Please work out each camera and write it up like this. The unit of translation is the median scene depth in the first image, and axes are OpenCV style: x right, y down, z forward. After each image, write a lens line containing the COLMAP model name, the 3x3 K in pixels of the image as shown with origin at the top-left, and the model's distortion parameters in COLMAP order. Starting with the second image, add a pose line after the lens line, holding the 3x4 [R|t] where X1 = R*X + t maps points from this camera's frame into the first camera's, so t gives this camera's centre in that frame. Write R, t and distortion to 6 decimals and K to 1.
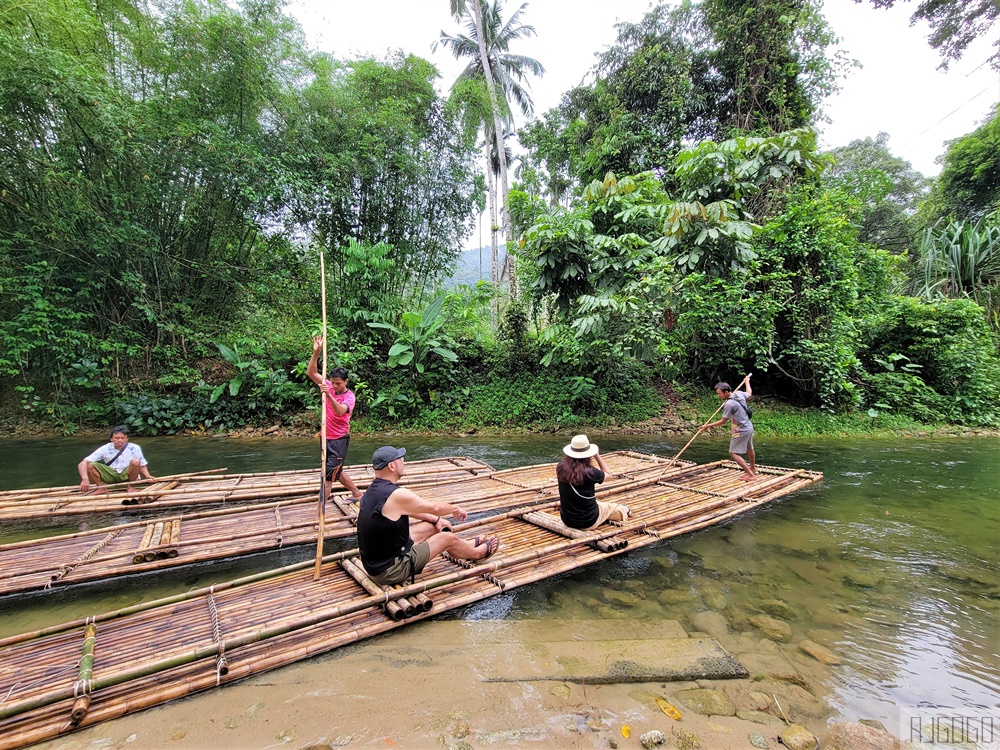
lens RADIAL K [[435.5, 0, 500.0], [0, 435.5, 375.0], [0, 0, 1]] dist [0.001991, 0.000817]
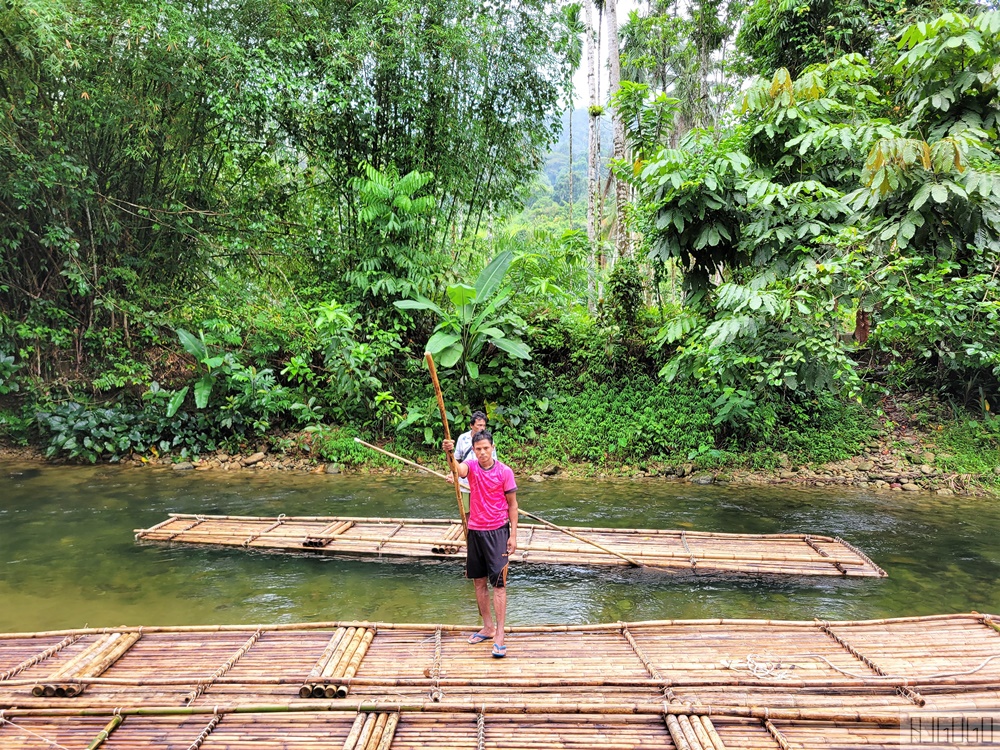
lens RADIAL K [[751.2, 0, 500.0], [0, 751.2, 375.0], [0, 0, 1]] dist [0.044230, -0.009112]
pose [[0.990826, 0.014949, -0.134311, 0.007890], [-0.009956, 0.999237, 0.037770, -0.061075], [0.134774, -0.036086, 0.990219, -0.116679]]
